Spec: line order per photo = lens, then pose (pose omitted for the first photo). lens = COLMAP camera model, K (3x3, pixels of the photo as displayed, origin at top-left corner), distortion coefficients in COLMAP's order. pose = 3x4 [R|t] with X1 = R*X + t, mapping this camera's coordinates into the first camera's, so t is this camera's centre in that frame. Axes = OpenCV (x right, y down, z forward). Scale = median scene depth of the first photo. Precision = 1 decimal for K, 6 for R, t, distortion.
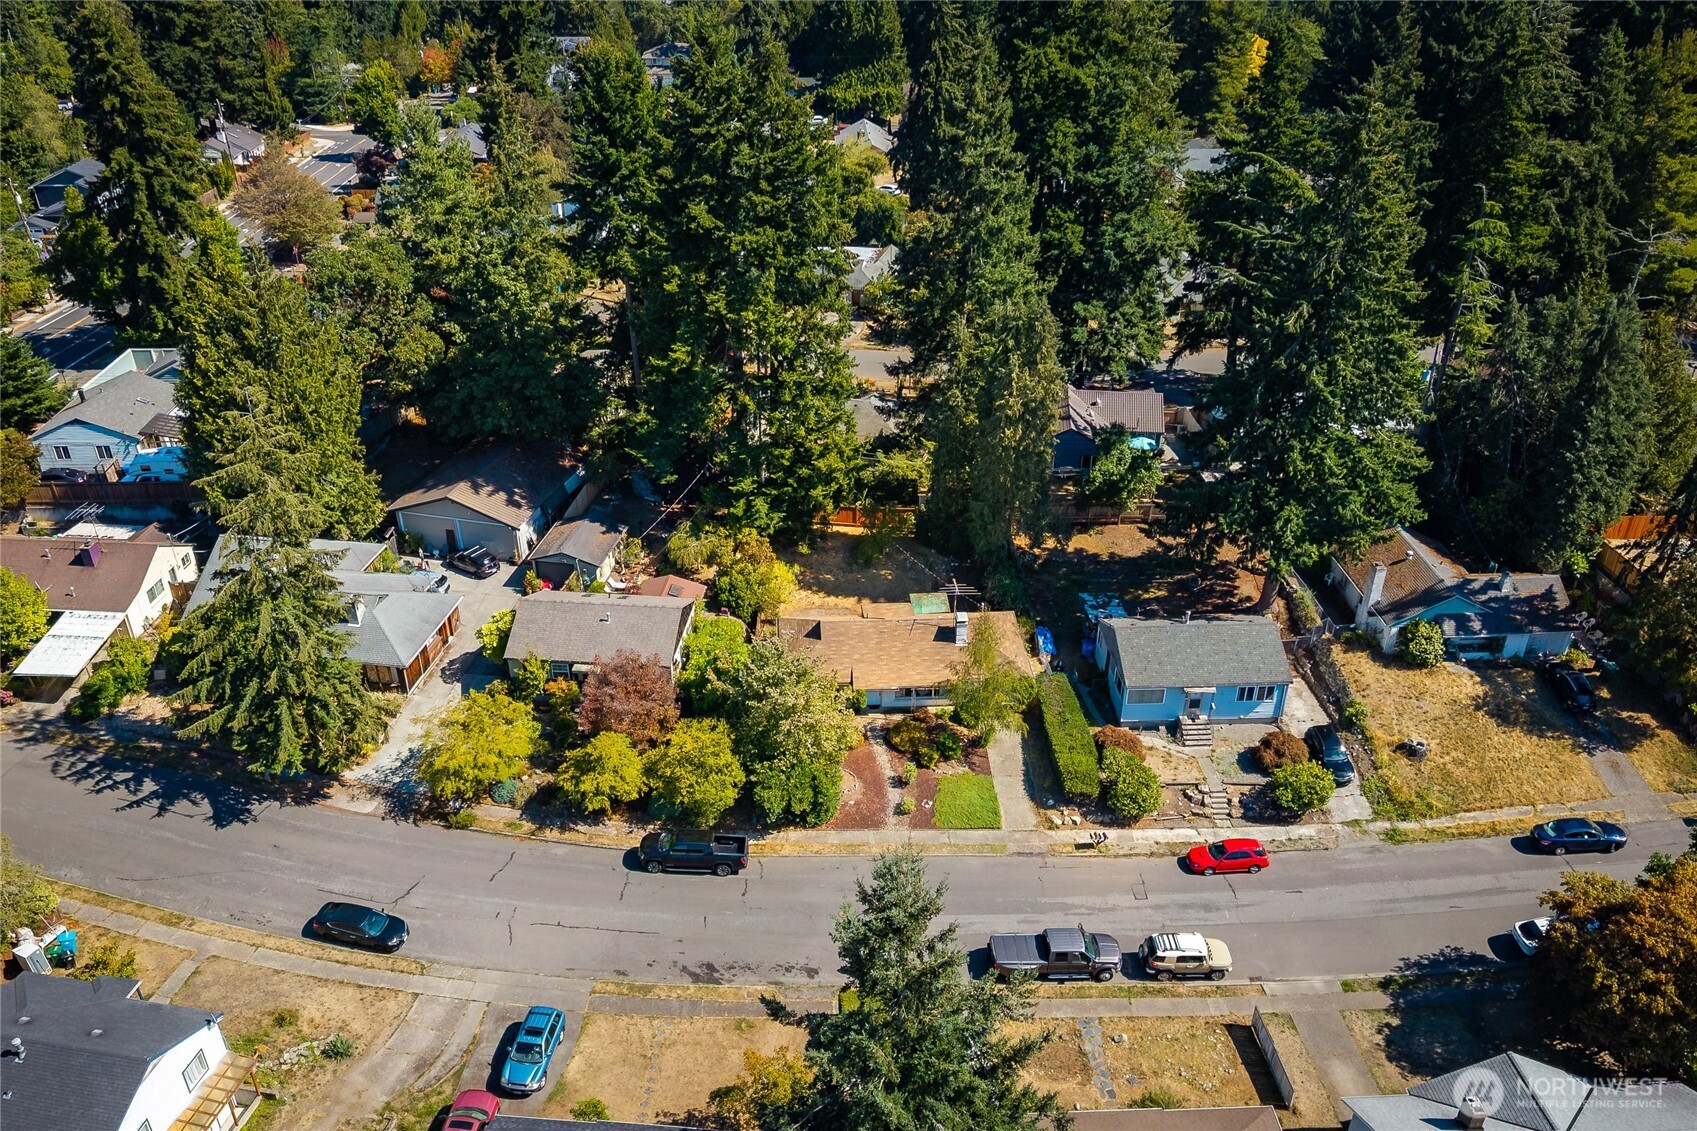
lens RADIAL K [[1537.8, 0, 837.3], [0, 1537.8, 602.6], [0, 0, 1]] dist [0.182136, -0.363335]
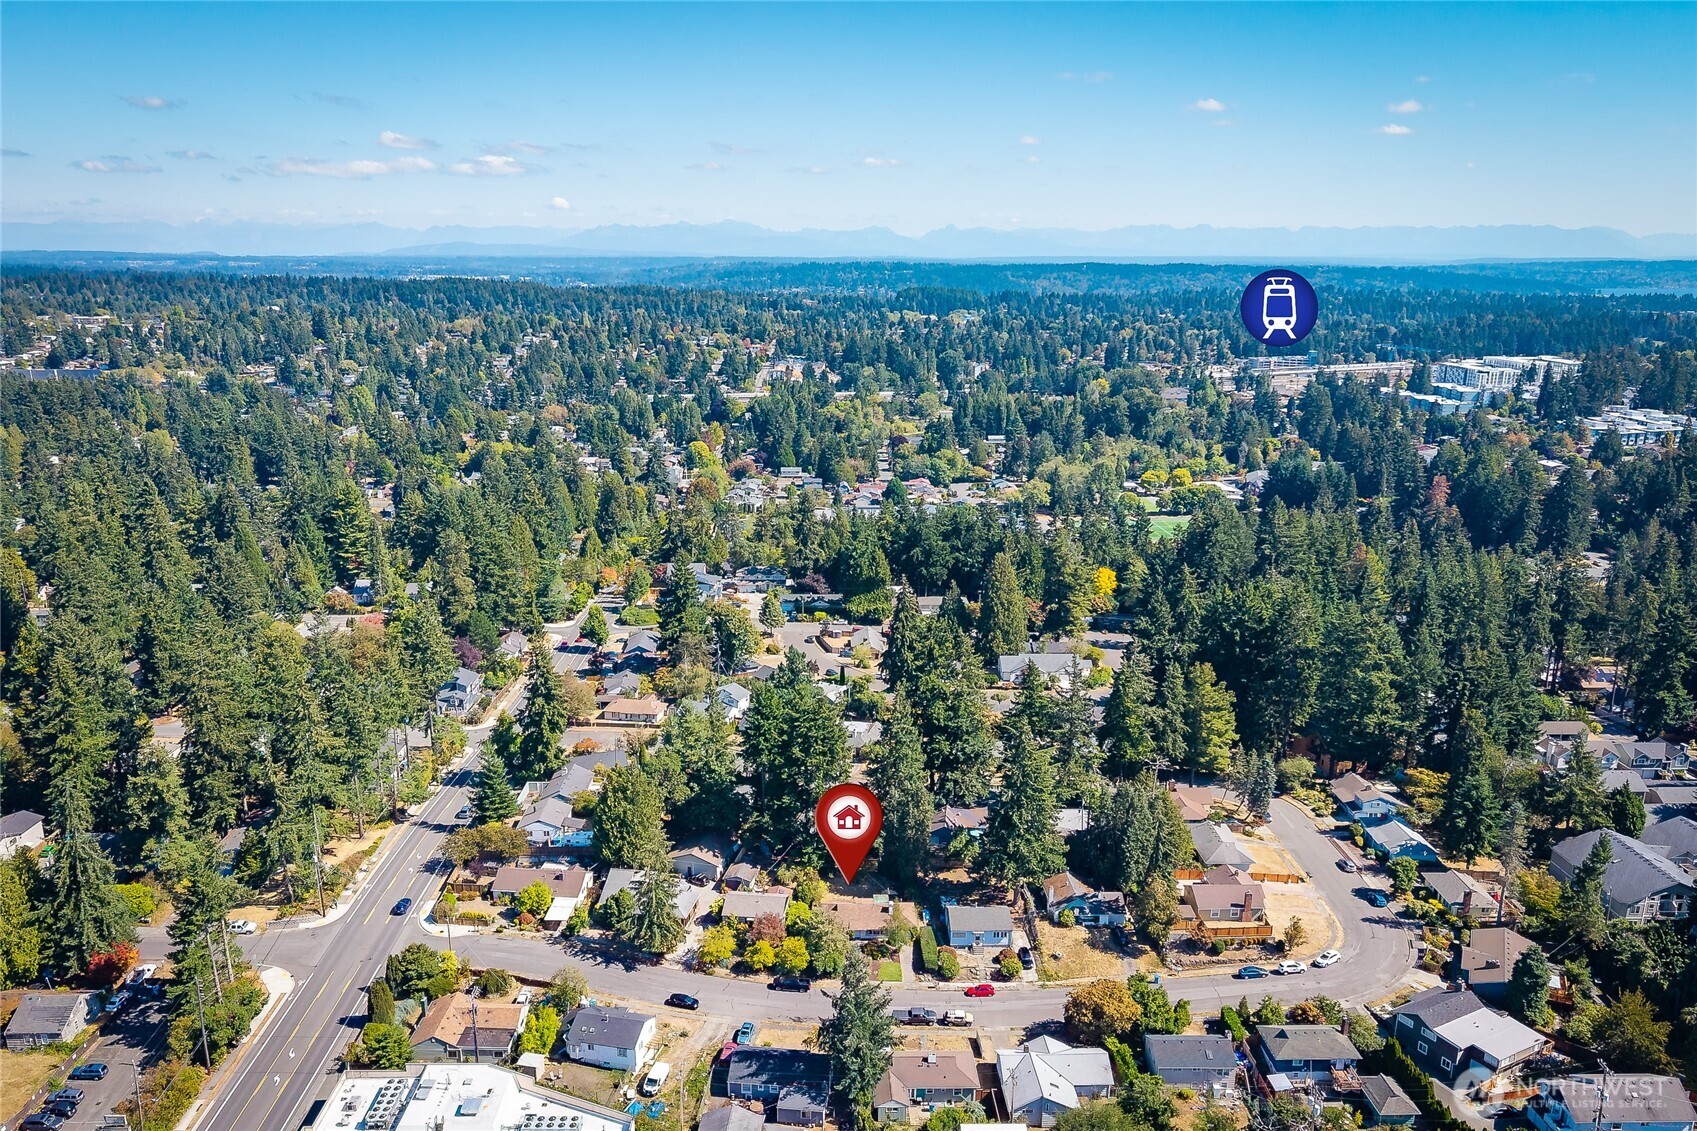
lens RADIAL K [[1537.8, 0, 837.3], [0, 1537.8, 602.6], [0, 0, 1]] dist [0.182136, -0.363335]
pose [[0.999799, 0.012968, -0.015274, 0.022436], [-0.015920, 0.977017, -0.212564, 0.071195], [0.012167, 0.212765, 0.977028, -1.699137]]
